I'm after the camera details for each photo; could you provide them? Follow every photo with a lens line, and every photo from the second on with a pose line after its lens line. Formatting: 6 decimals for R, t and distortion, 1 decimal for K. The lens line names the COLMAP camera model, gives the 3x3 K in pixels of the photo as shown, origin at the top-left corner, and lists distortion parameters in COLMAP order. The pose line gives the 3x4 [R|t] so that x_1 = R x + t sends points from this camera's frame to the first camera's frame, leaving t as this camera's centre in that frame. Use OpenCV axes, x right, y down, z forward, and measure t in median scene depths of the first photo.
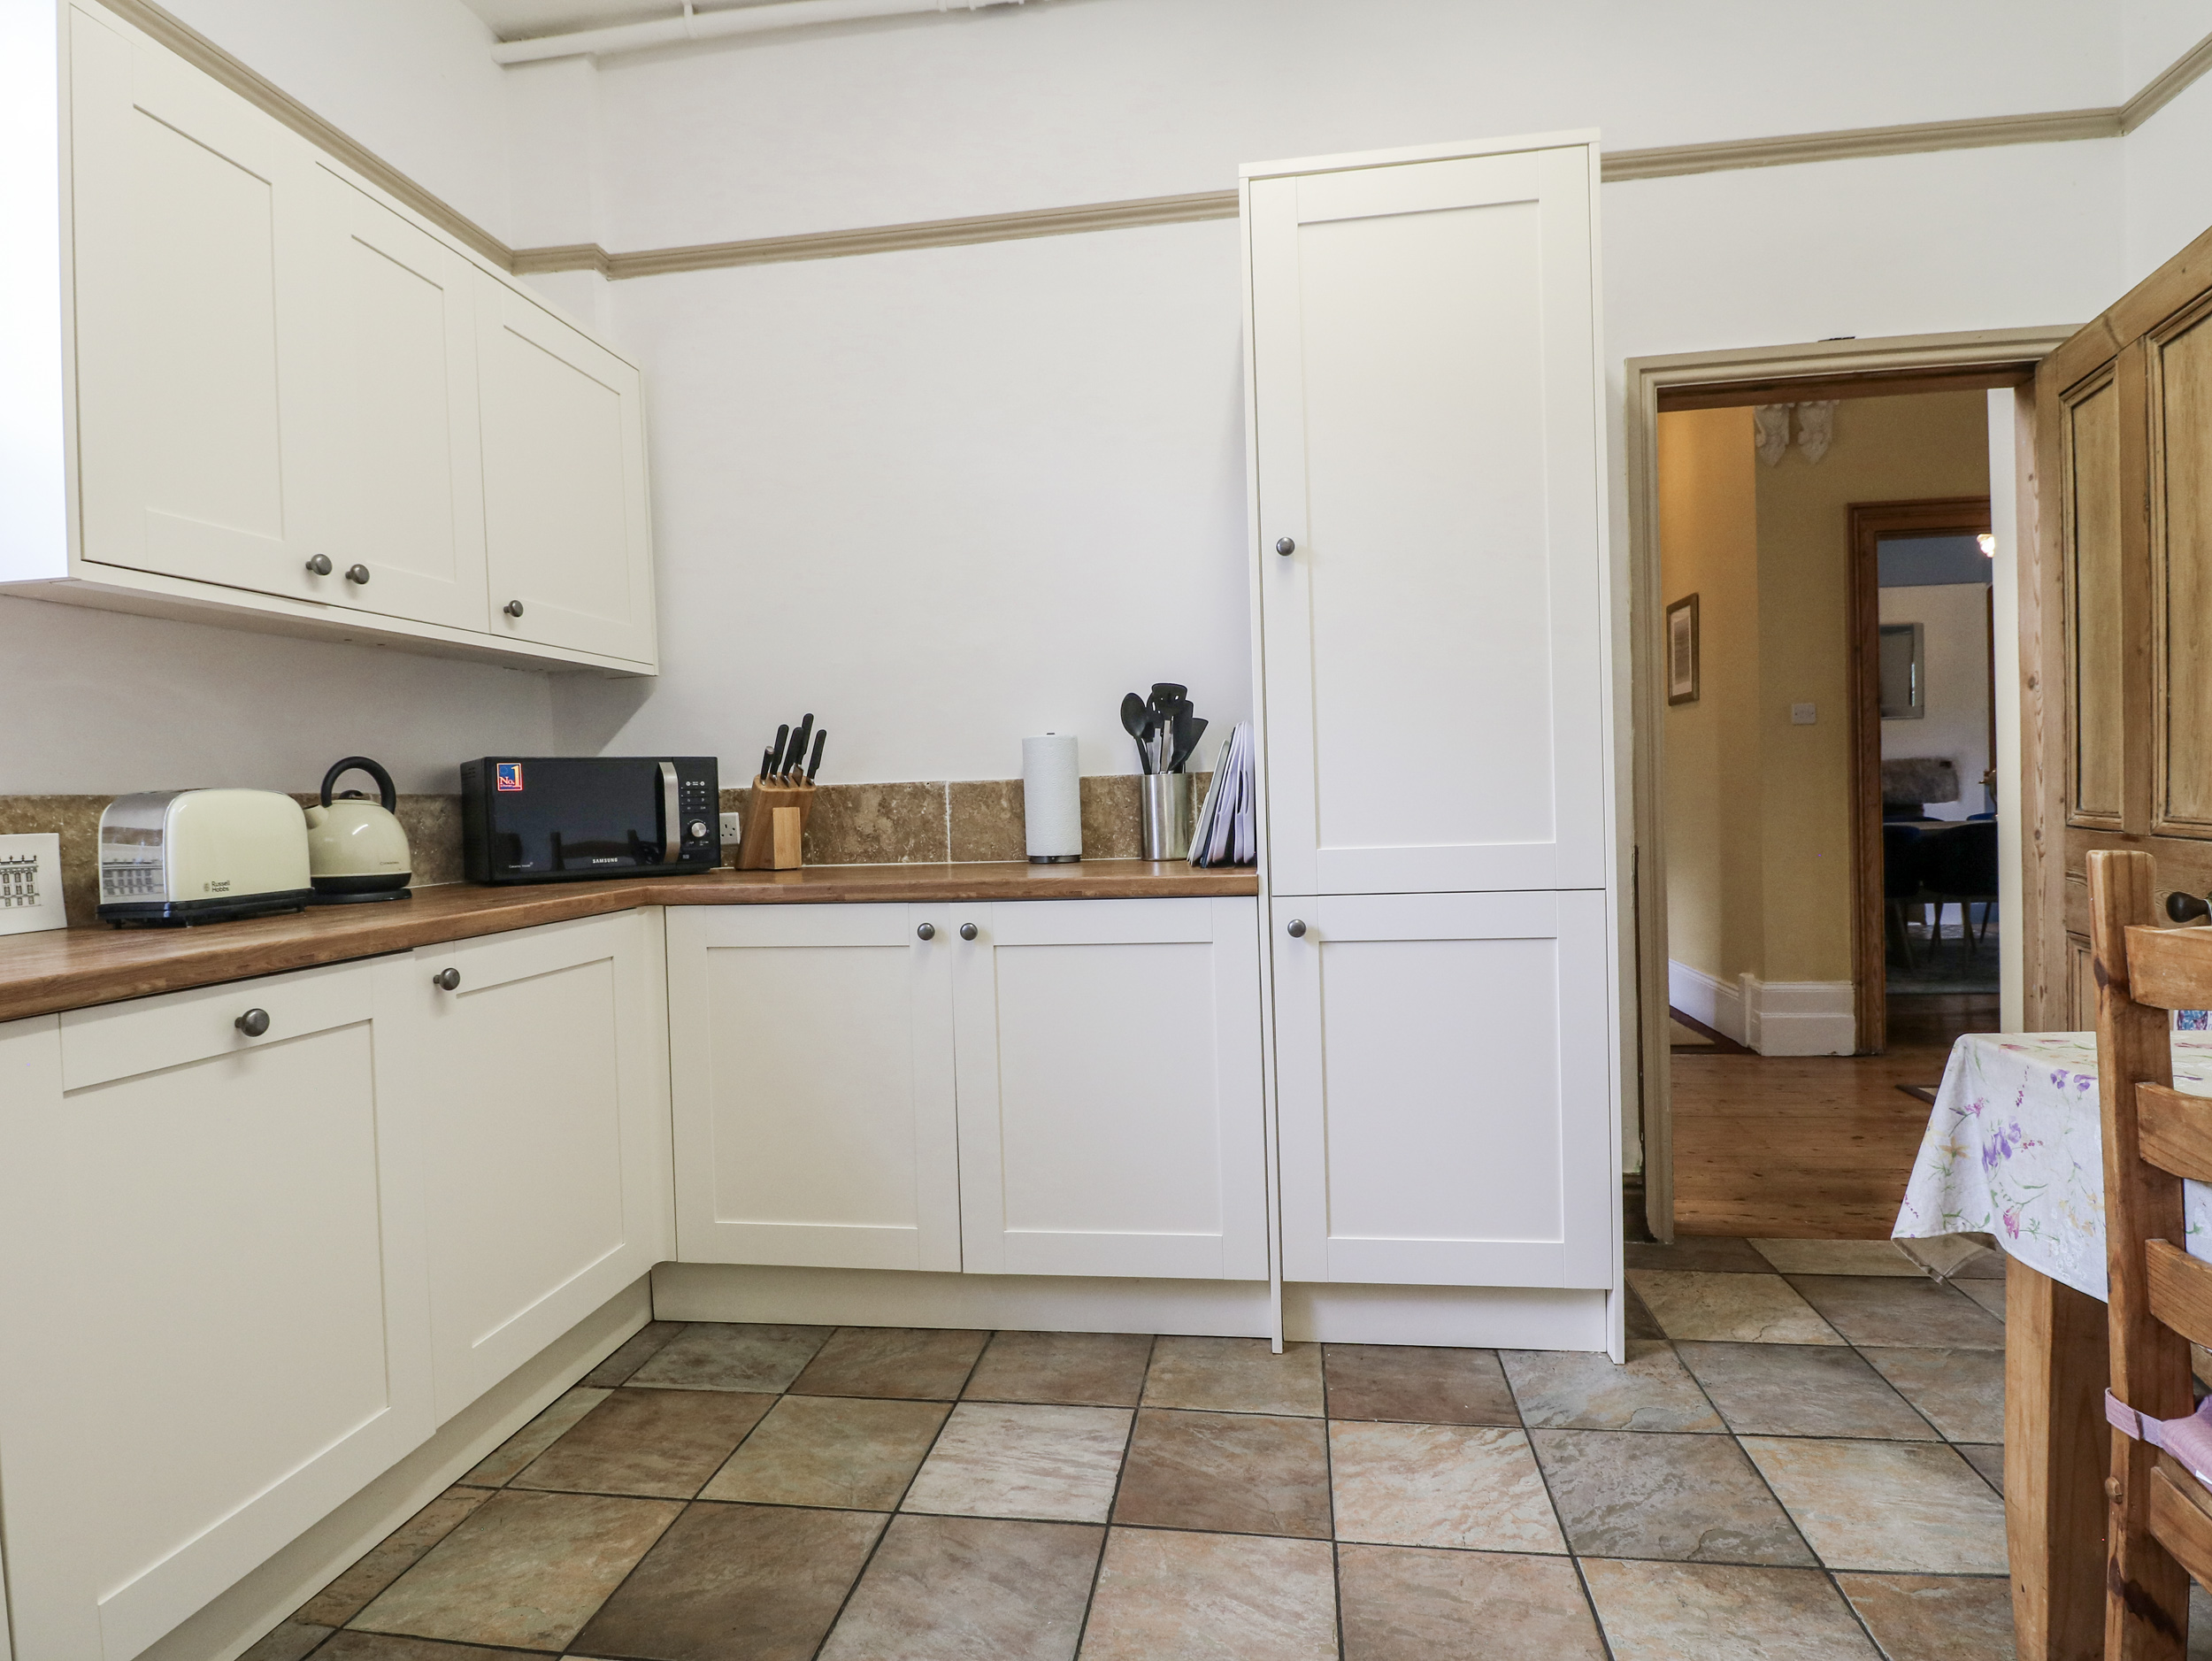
lens RADIAL K [[1151.6, 0, 1101.5], [0, 1151.6, 824.7], [0, 0, 1]] dist [-0.001633, -0.011870]
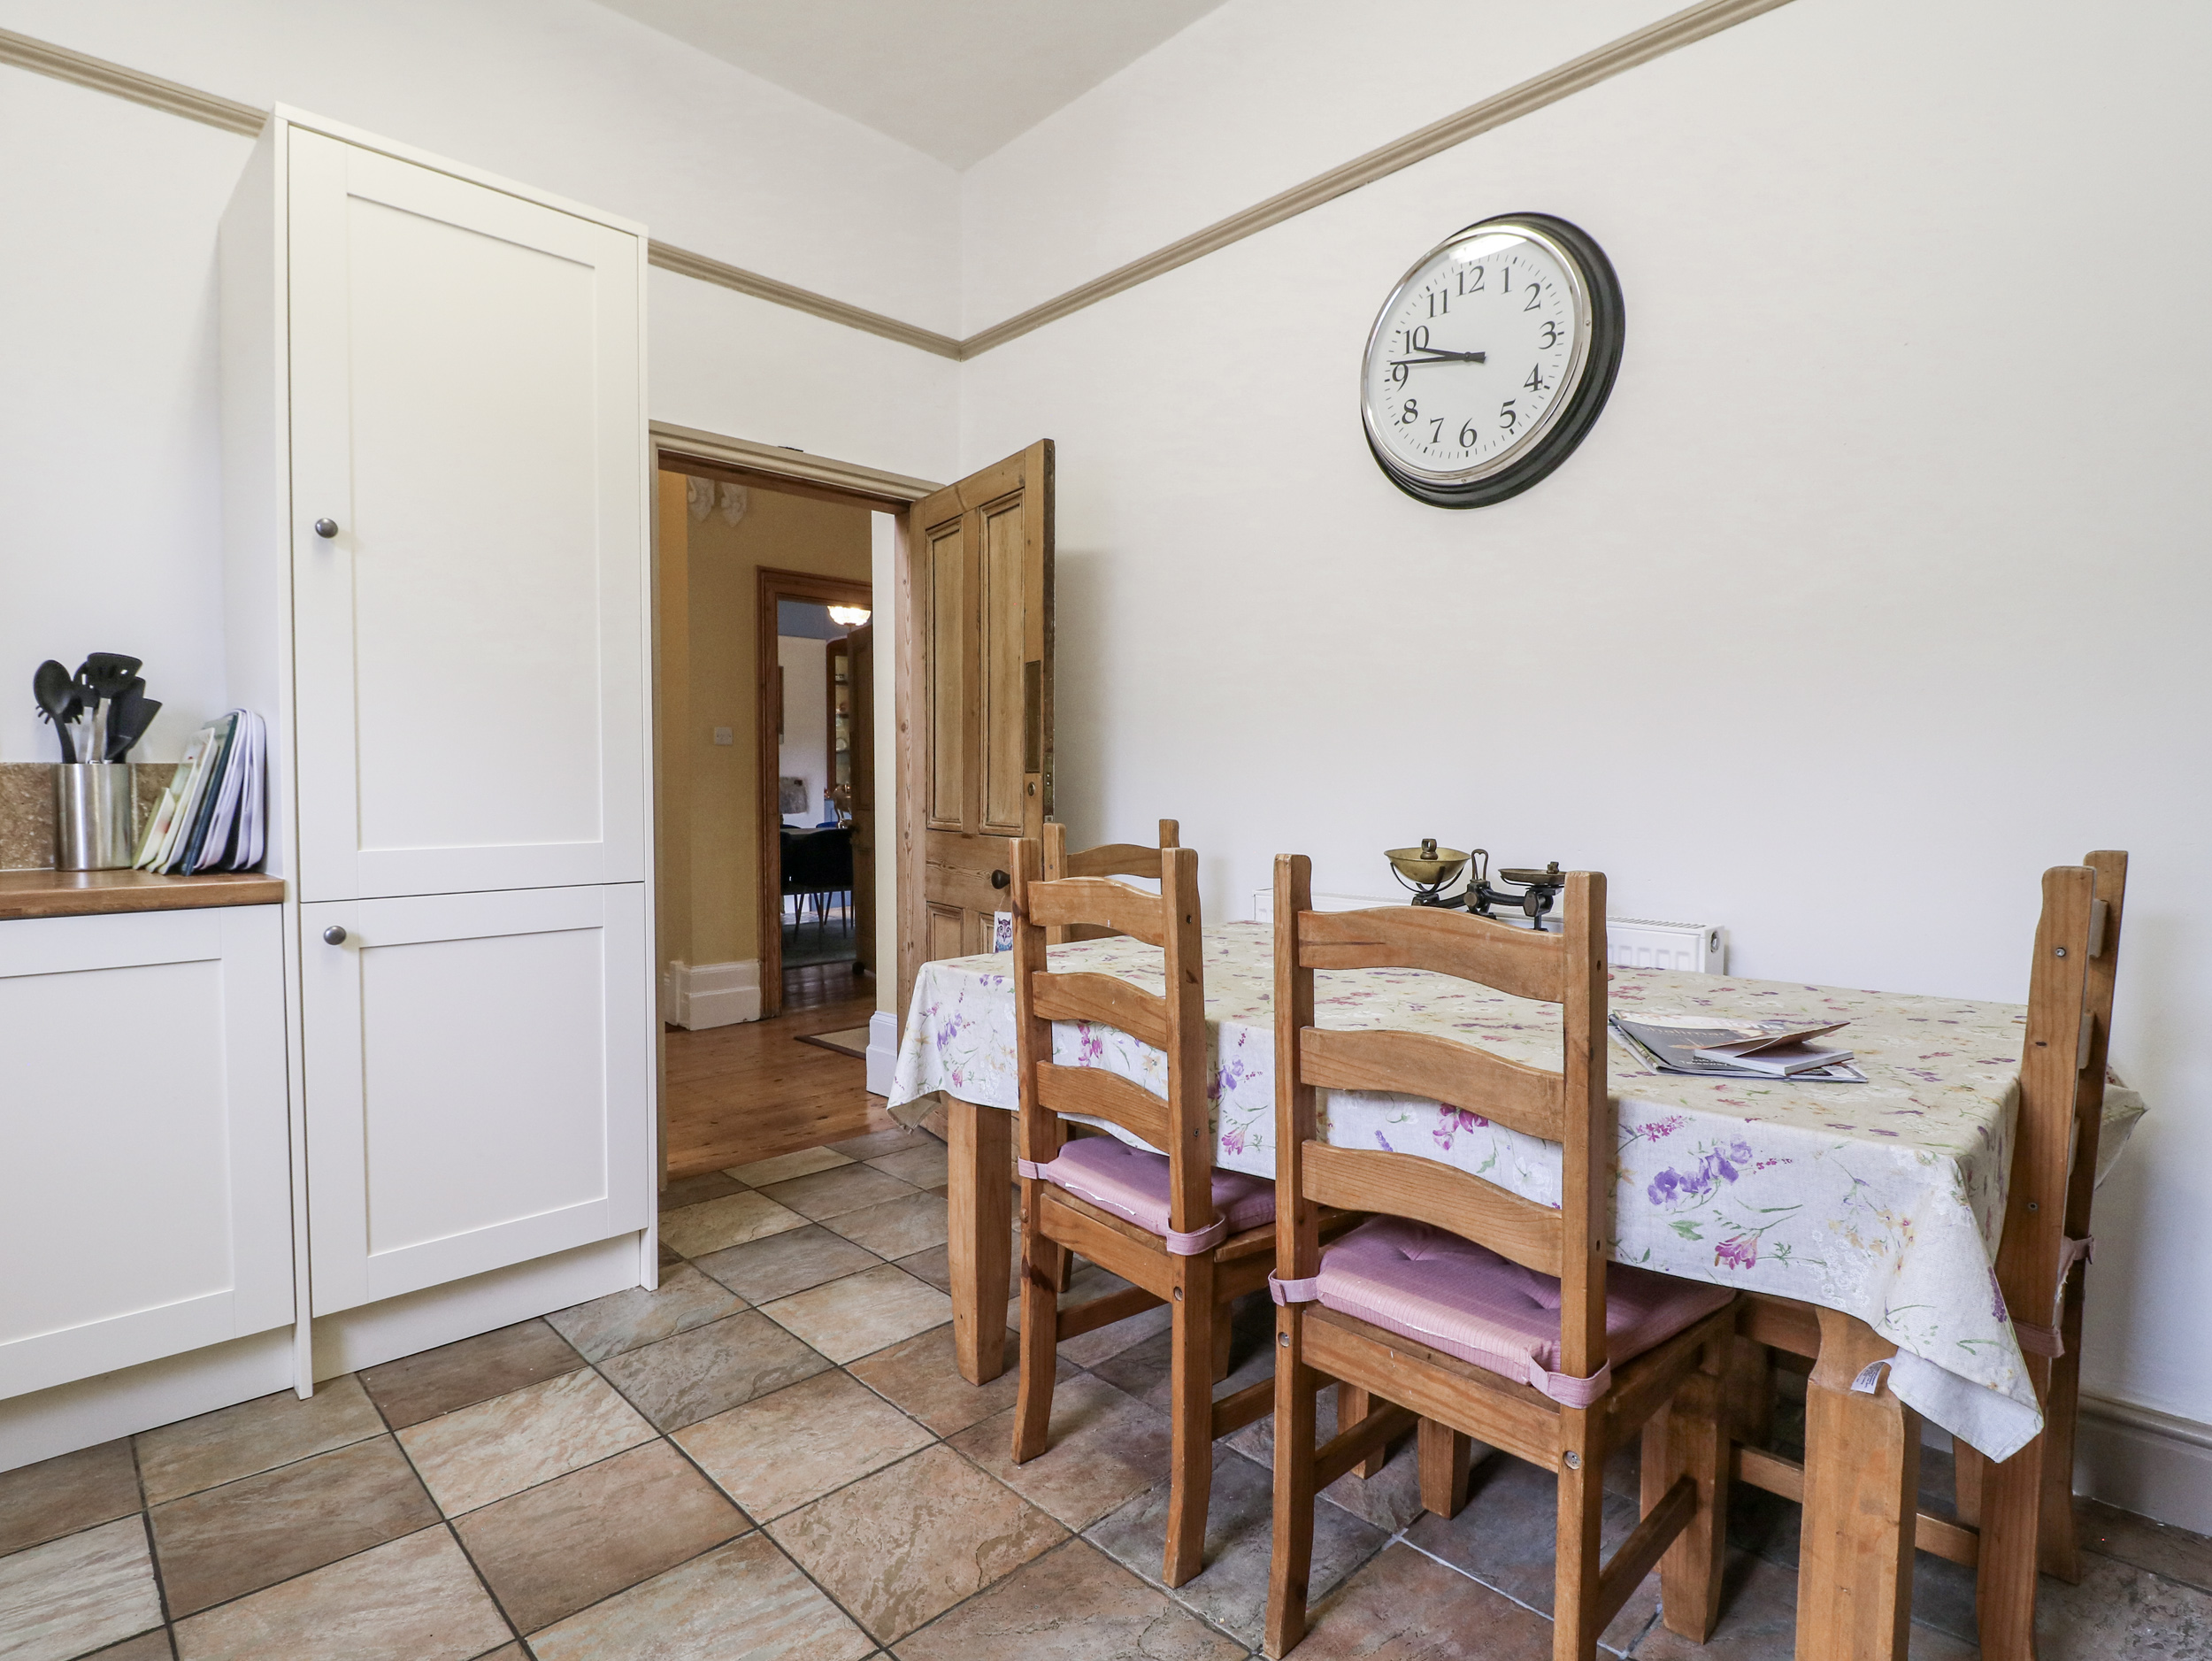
lens RADIAL K [[1151.6, 0, 1113.2], [0, 1151.6, 835.7], [0, 0, 1]] dist [-0.001633, -0.011870]
pose [[0.602407, -0.002949, 0.798184, -0.196595], [0.001511, 0.999996, 0.002554, 0.007337], [-0.798188, -0.000332, 0.602408, -0.072341]]
